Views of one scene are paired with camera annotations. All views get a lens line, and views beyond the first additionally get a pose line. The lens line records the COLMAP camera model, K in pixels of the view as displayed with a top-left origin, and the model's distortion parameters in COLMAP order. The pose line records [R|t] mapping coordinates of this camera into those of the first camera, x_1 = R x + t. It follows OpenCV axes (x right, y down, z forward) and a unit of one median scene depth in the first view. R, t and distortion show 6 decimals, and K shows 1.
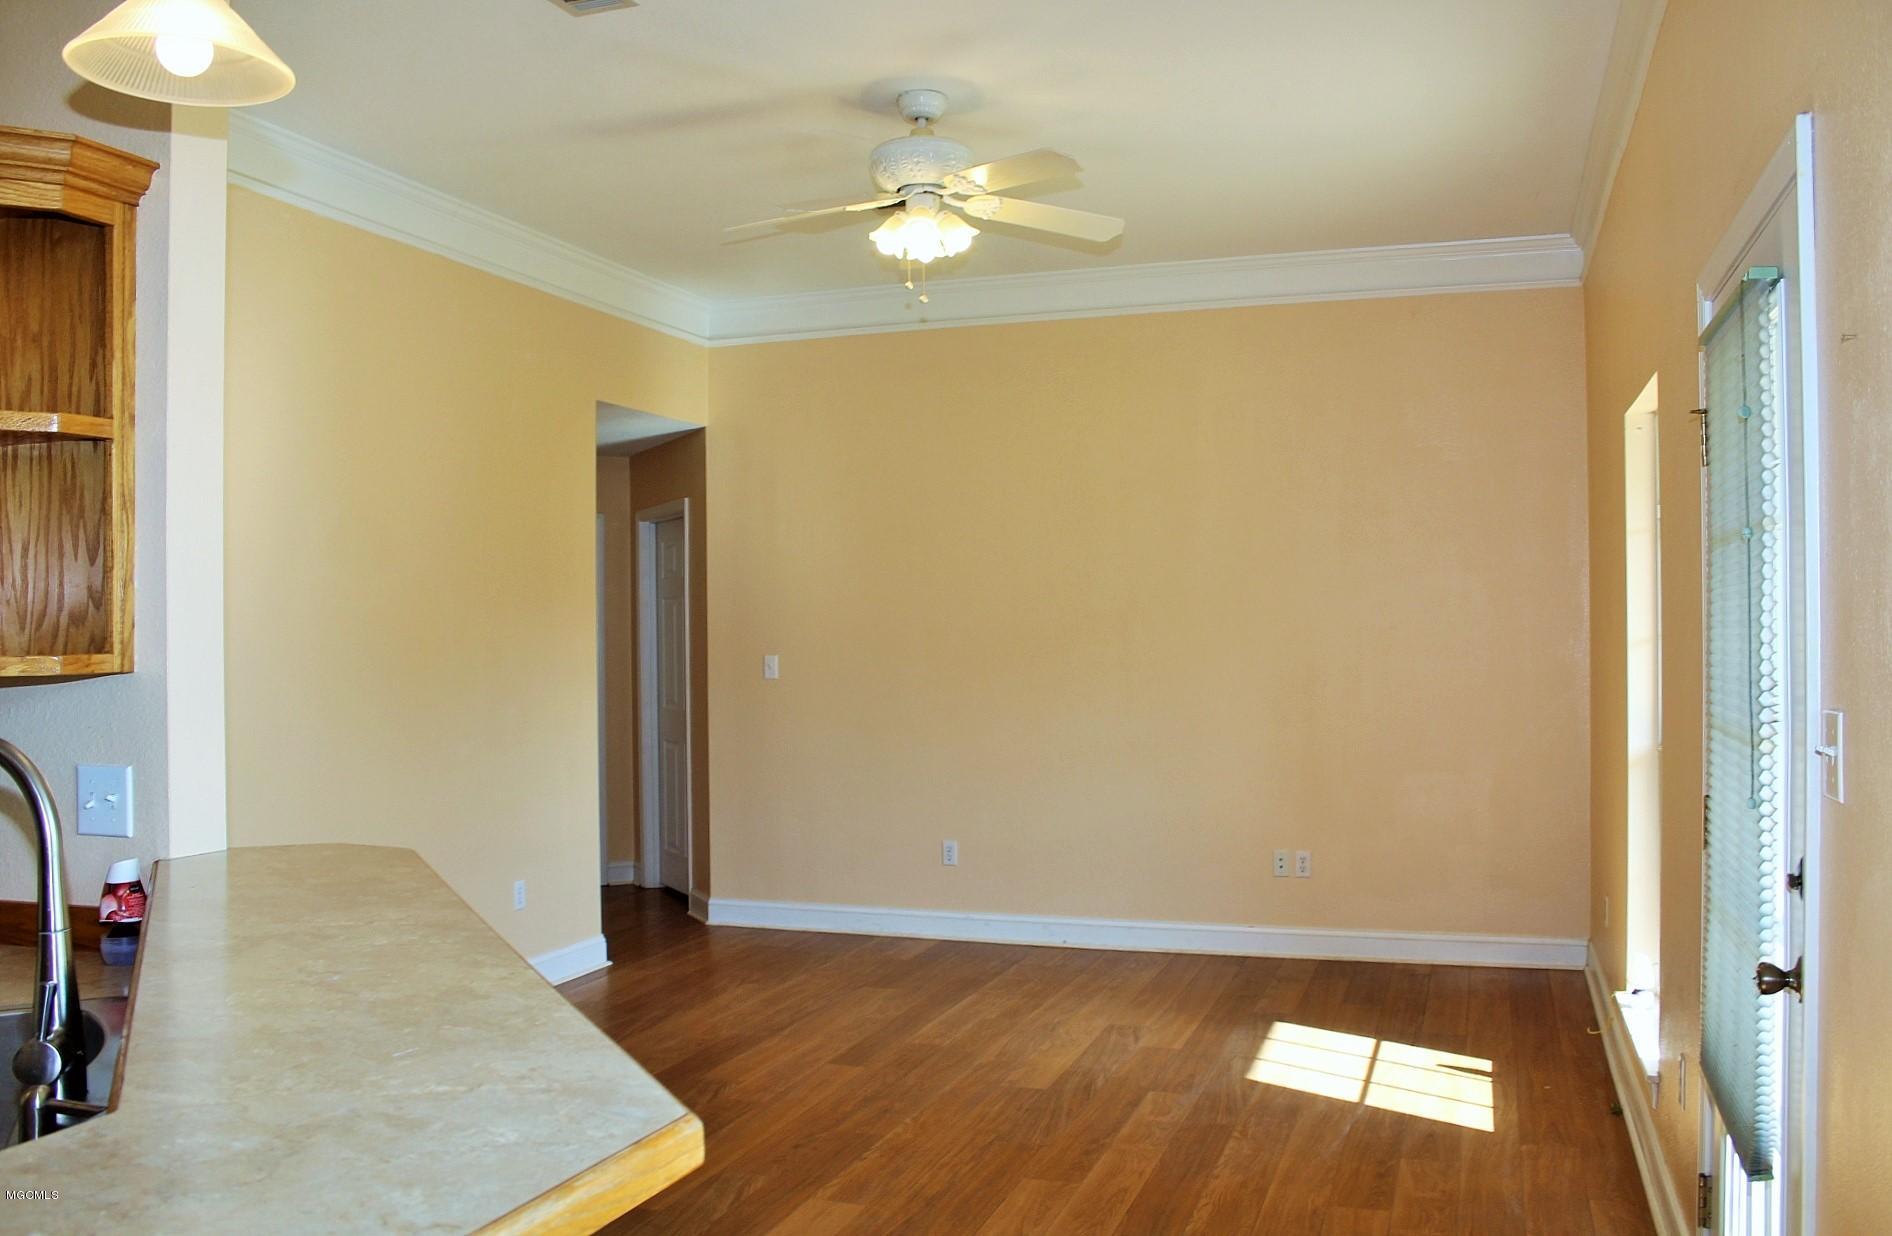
lens RADIAL K [[1586.1, 0, 946.0], [0, 1586.1, 618.0], [0, 0, 1]] dist [-0.063106, 0.004368]
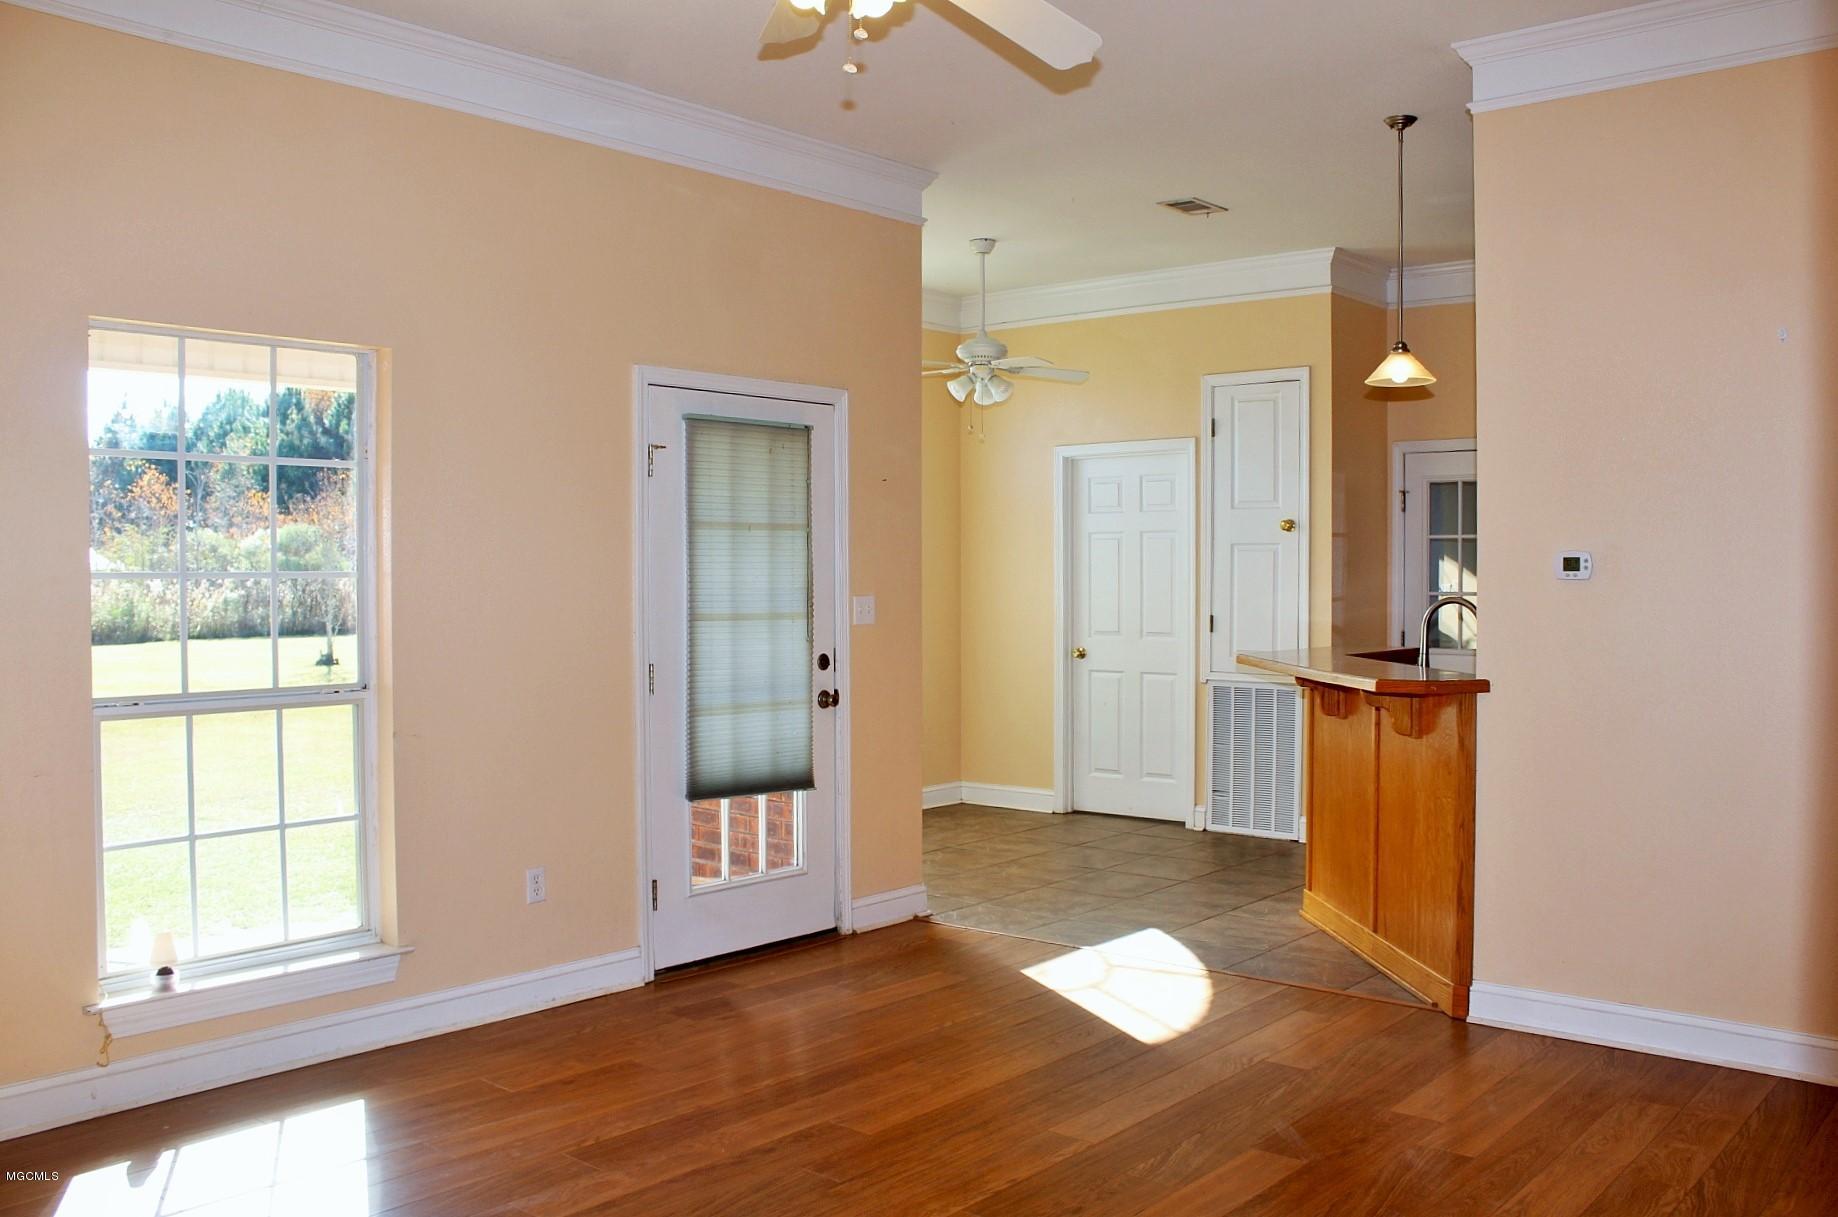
lens RADIAL K [[1588.9, 0, 925.5], [0, 1588.9, 657.0], [0, 0, 1]] dist [-0.173246, 0.158926]
pose [[-0.930652, -0.011001, 0.365740, -0.284456], [0.005756, 0.998984, 0.044696, 0.018860], [-0.365860, 0.043702, -0.929643, 1.612064]]
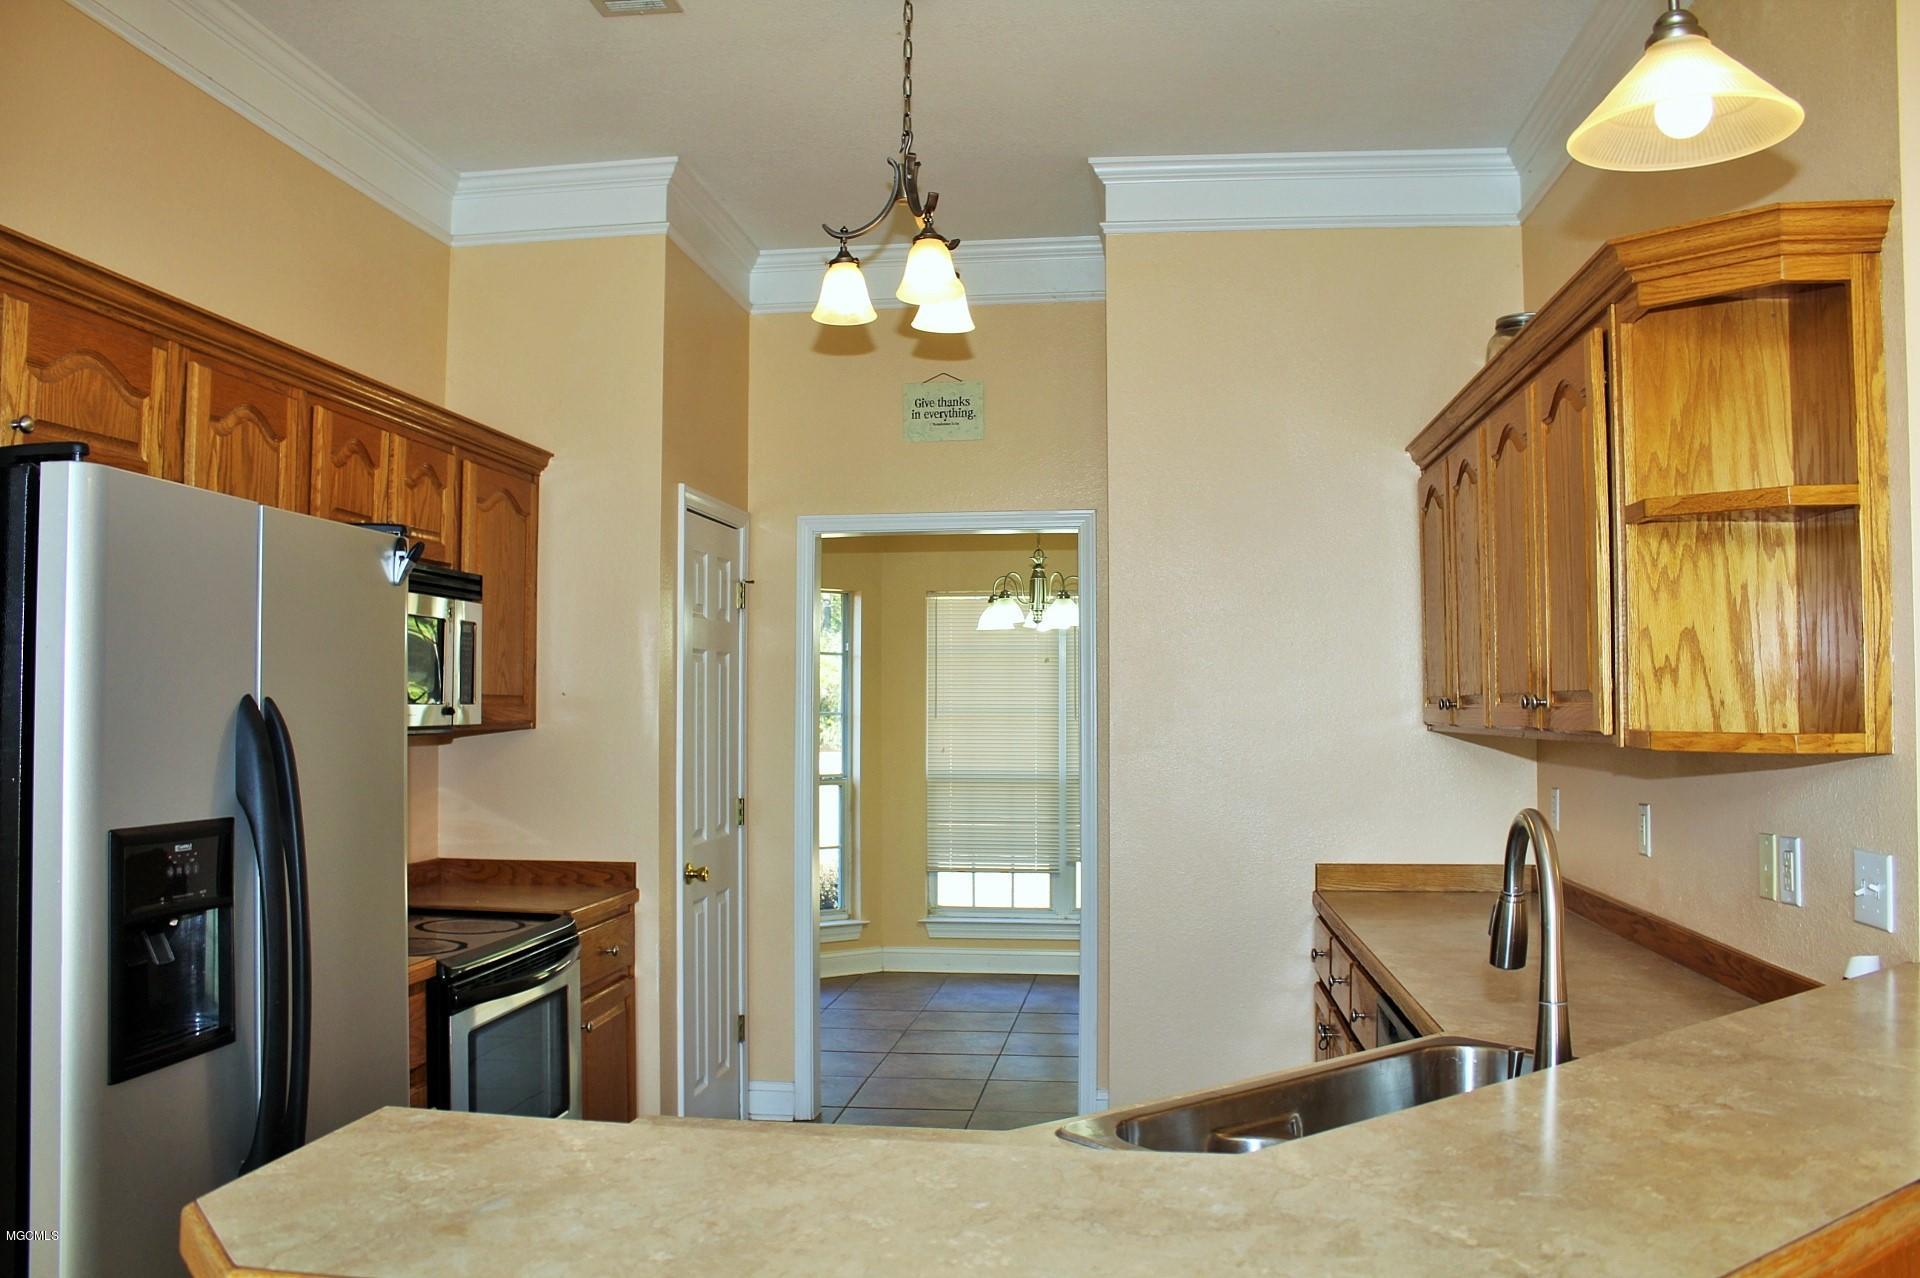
lens RADIAL K [[1575.6, 0, 937.4], [0, 1575.6, 639.9], [0, 0, 1]] dist [-0.159230, 0.134007]
pose [[0.193243, -0.026844, -0.980784, 0.129814], [0.000654, 0.999629, -0.027231, -0.004558], [0.981151, 0.004620, 0.193188, 0.142448]]
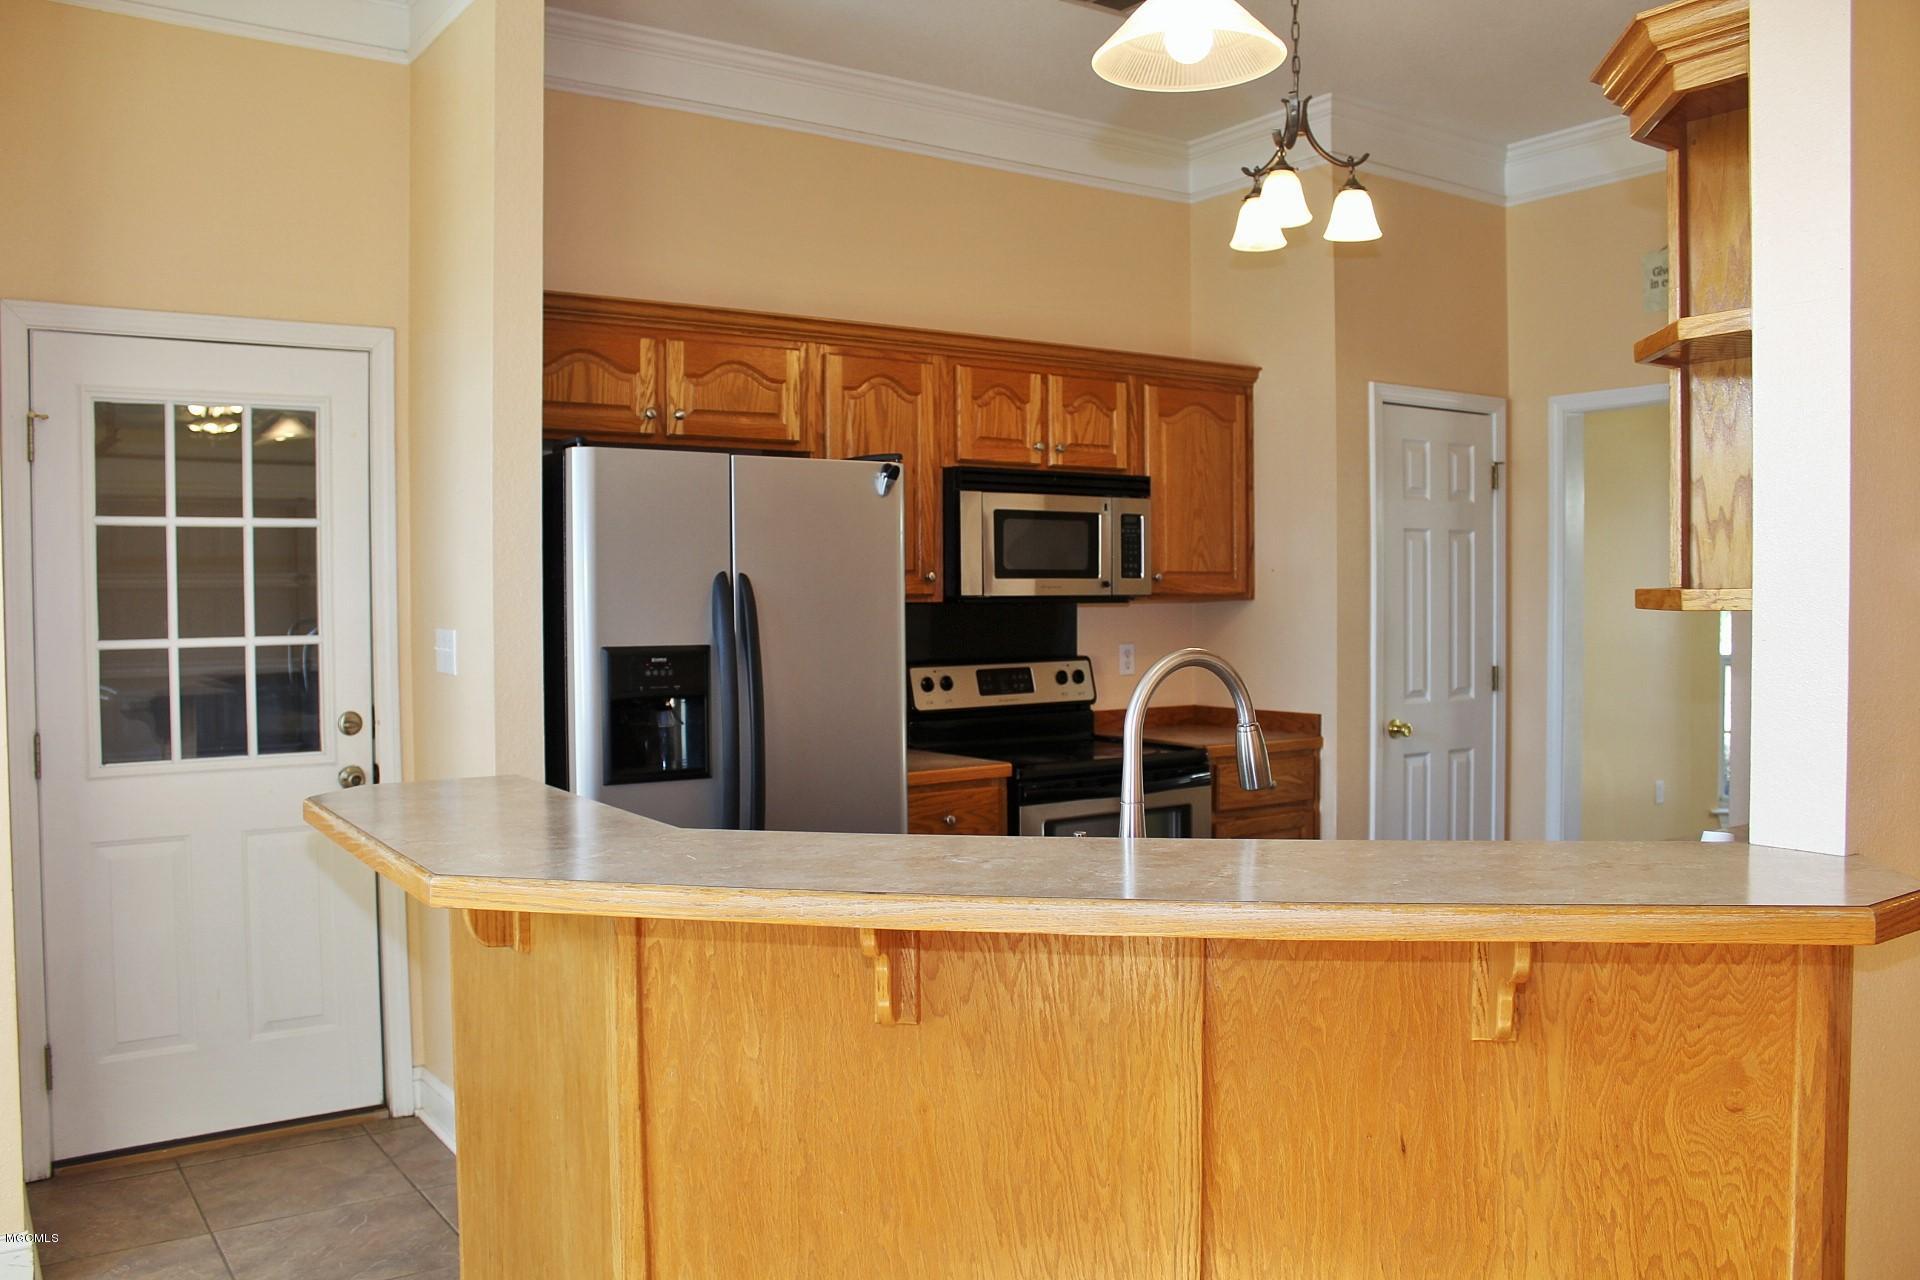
lens RADIAL K [[1545.2, 0, 958.1], [0, 1545.2, 689.3], [0, 0, 1]] dist [-0.120587, 0.006273]
pose [[-0.589018, 0.067342, -0.805309, 0.189875], [0.019388, 0.997413, 0.069226, 0.006970], [0.807887, 0.025161, -0.588800, 0.582473]]
